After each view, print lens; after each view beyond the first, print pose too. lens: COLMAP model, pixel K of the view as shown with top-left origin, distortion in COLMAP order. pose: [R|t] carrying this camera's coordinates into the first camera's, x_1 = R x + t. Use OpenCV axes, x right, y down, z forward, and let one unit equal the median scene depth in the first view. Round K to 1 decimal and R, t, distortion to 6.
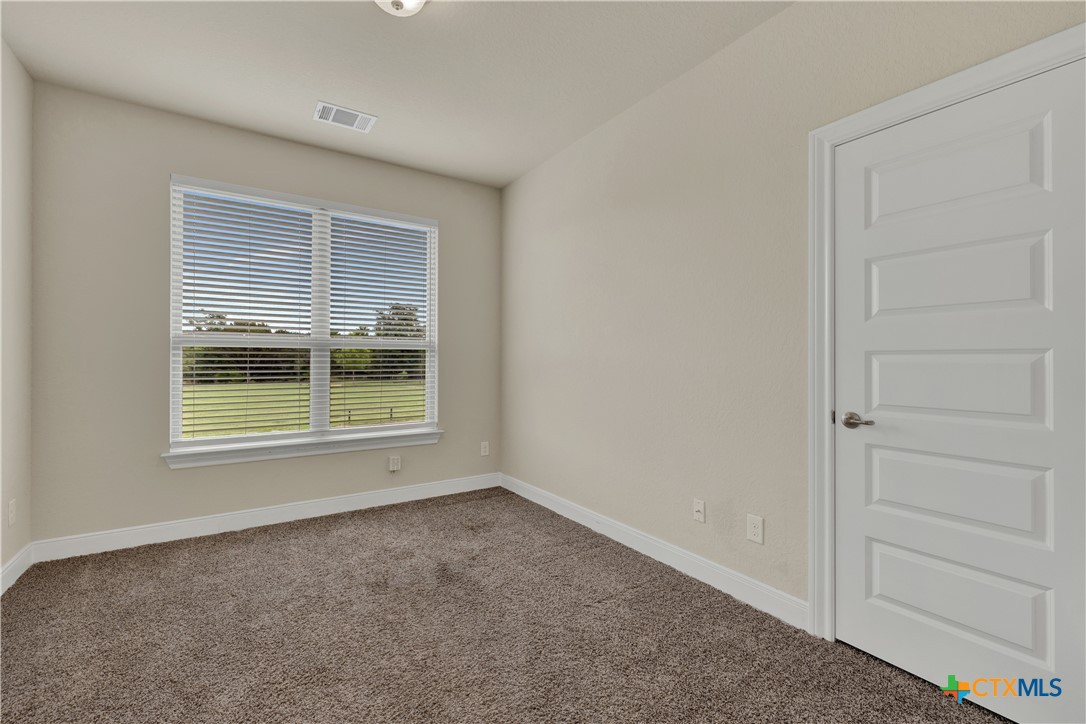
lens RADIAL K [[451.7, 0, 523.6], [0, 451.7, 360.3], [0, 0, 1]] dist [0.001162, 0.000548]
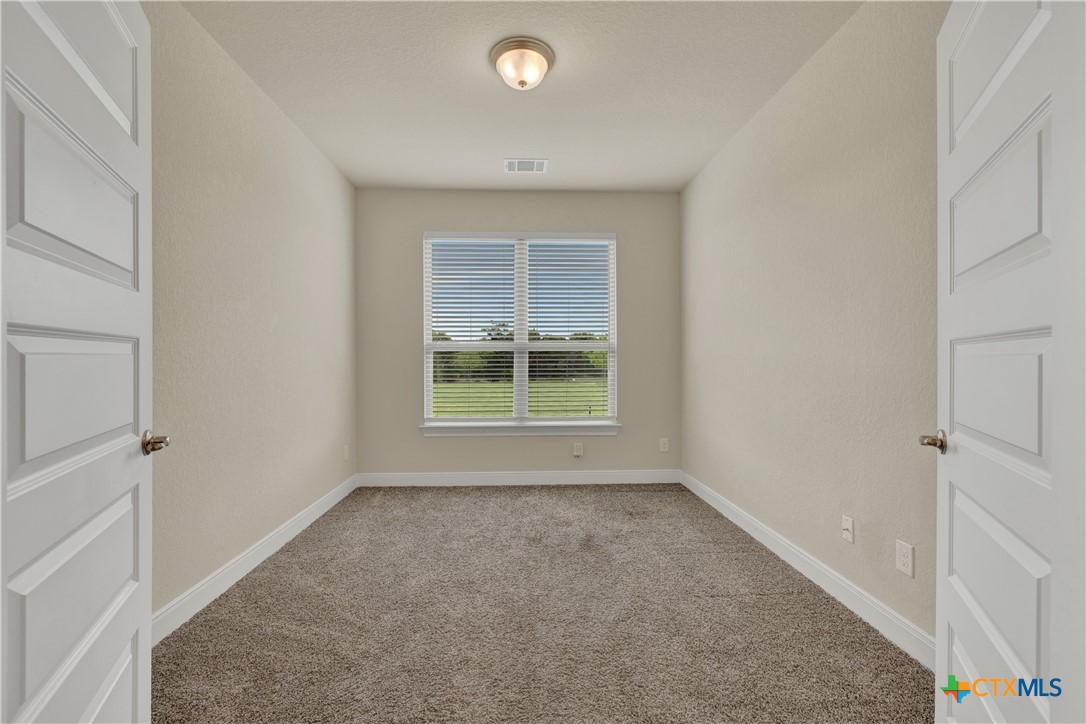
lens RADIAL K [[451.7, 0, 542.7], [0, 451.7, 363.5], [0, 0, 1]] dist [0.001162, 0.000548]
pose [[0.863117, -0.001085, -0.505004, 0.279384], [0.004765, 0.999971, 0.005995, 0.000215], [0.504982, -0.007580, 0.863096, -0.055559]]
